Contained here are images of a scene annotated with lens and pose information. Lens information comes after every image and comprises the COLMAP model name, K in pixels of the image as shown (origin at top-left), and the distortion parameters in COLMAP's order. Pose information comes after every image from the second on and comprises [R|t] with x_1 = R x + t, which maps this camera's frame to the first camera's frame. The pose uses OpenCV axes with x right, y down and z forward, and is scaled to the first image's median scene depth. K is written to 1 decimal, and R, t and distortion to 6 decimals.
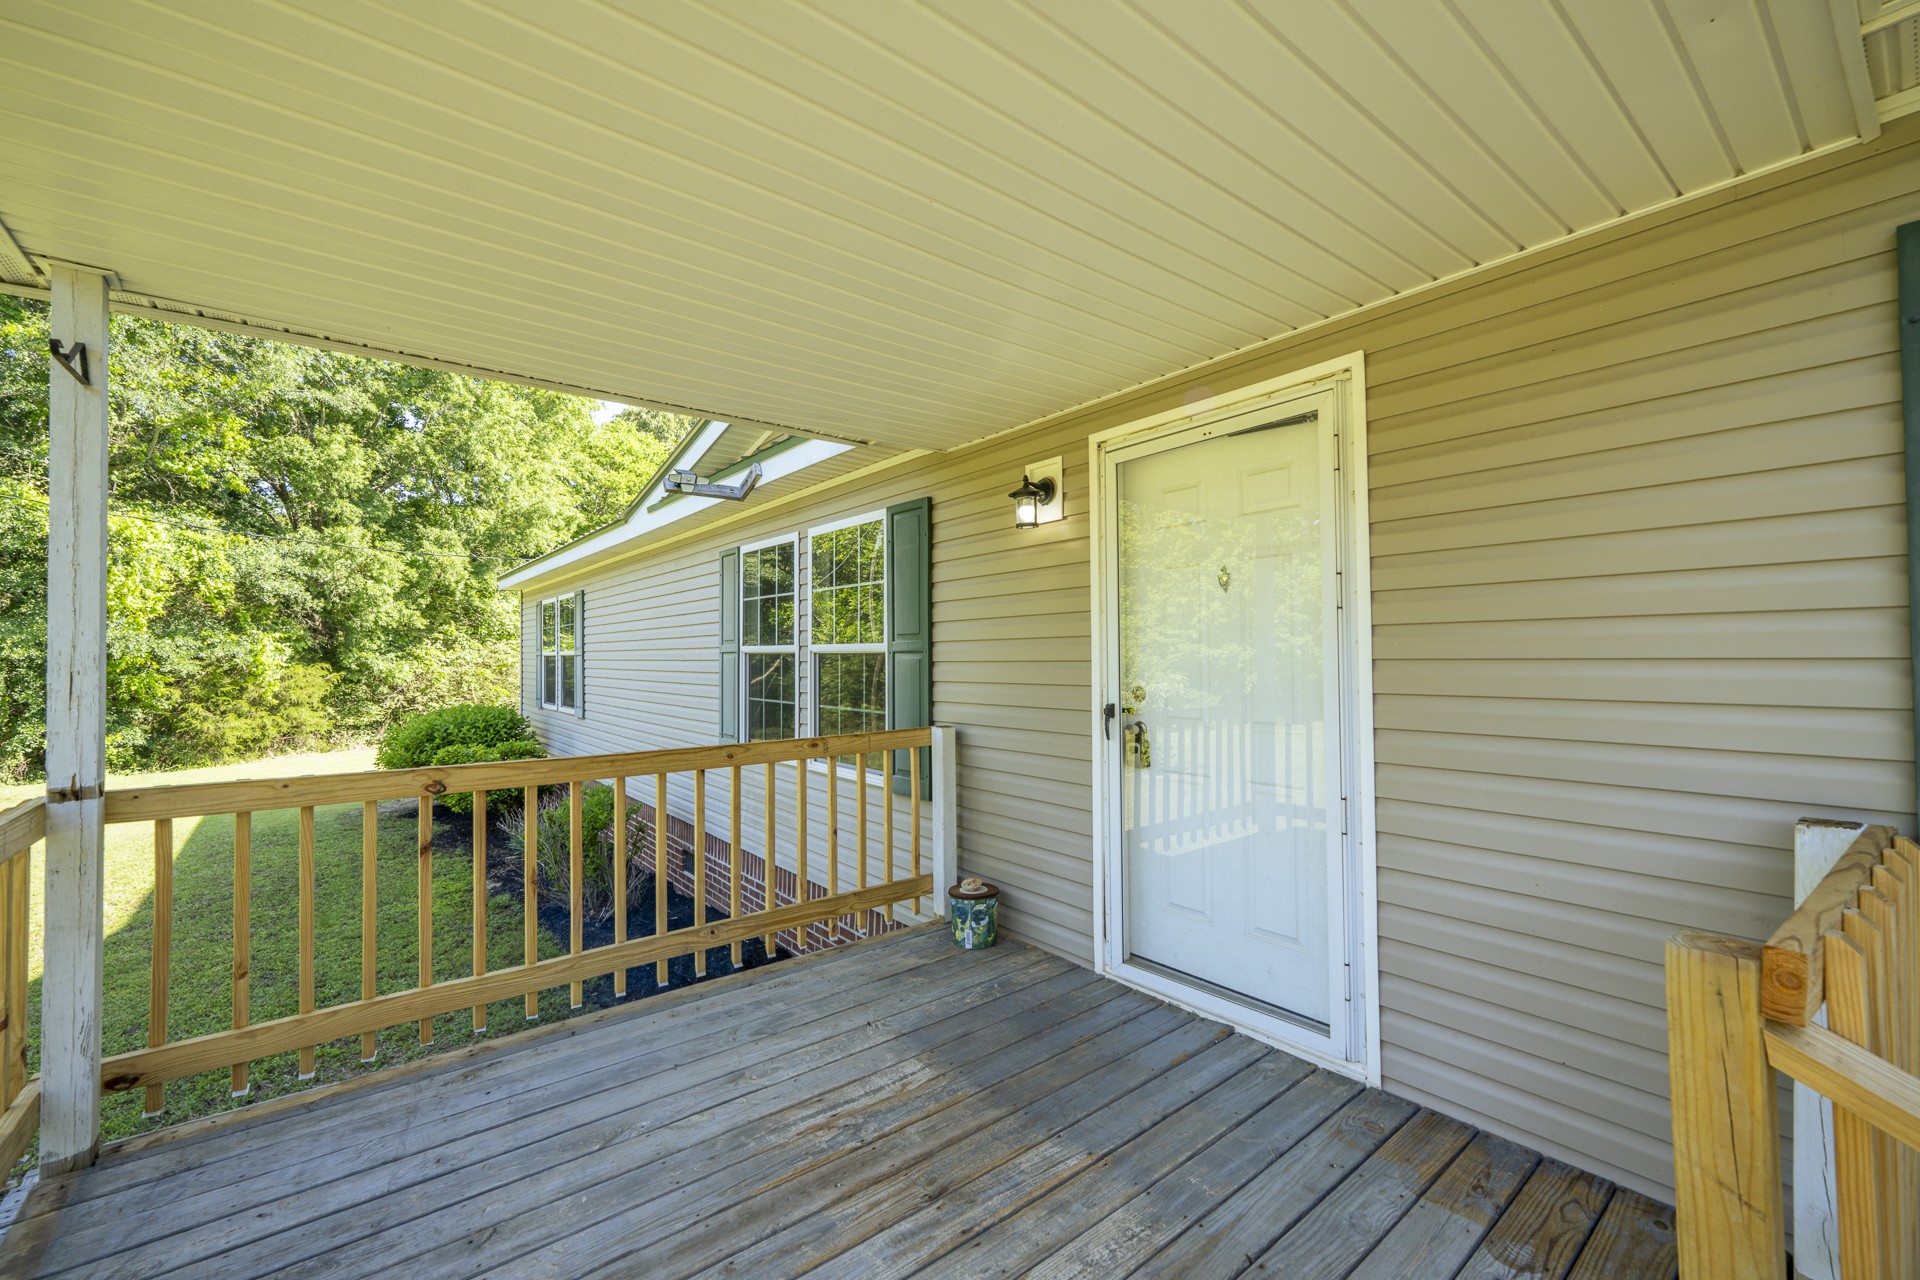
lens RADIAL K [[768.3, 0, 953.1], [0, 768.3, 640.0], [0, 0, 1]] dist [-0.001657, 0.000088]
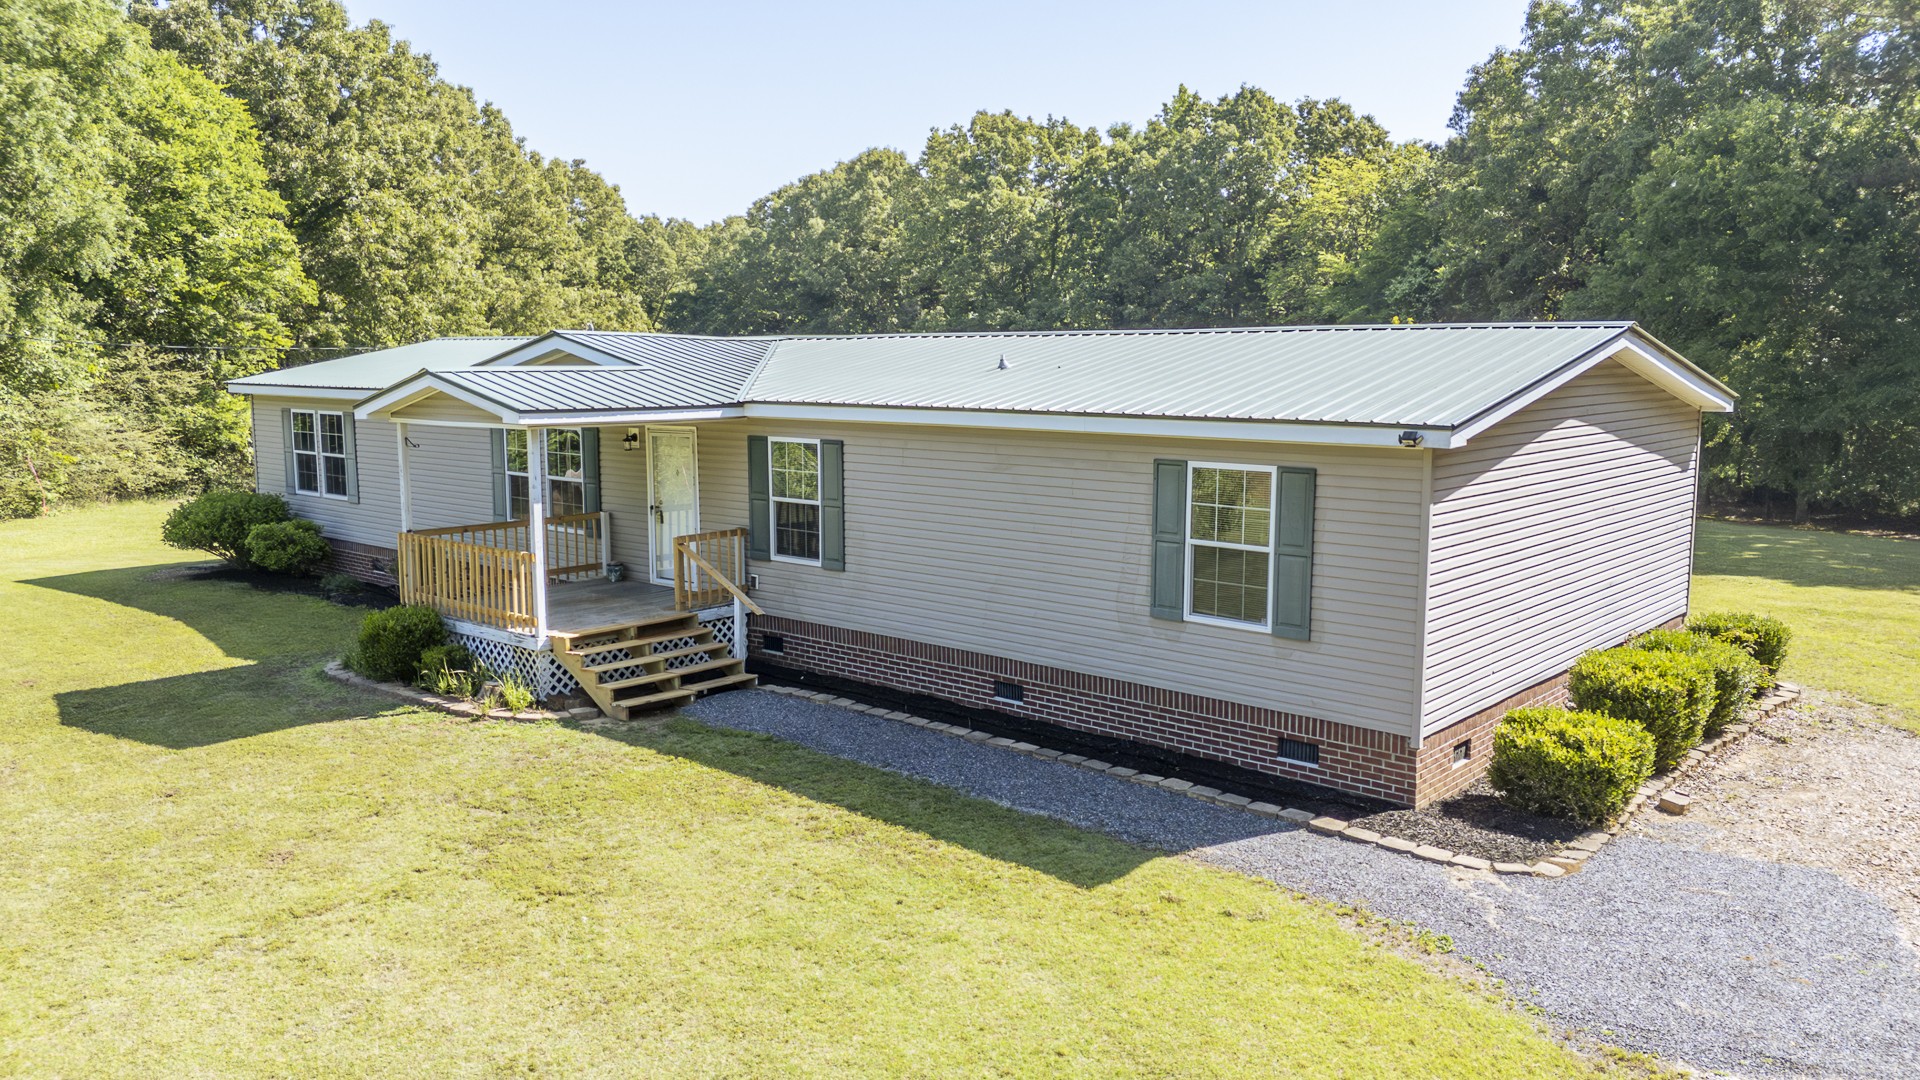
lens RADIAL K [[1423.9, 0, 964.1], [0, 1423.9, 547.8], [0, 0, 1]] dist [0.005931, 0.001901]
pose [[0.982804, -0.018176, 0.183755, 0.319141], [-0.010781, 0.987798, 0.155368, -0.581345], [-0.184336, -0.154677, 0.970616, -4.333741]]
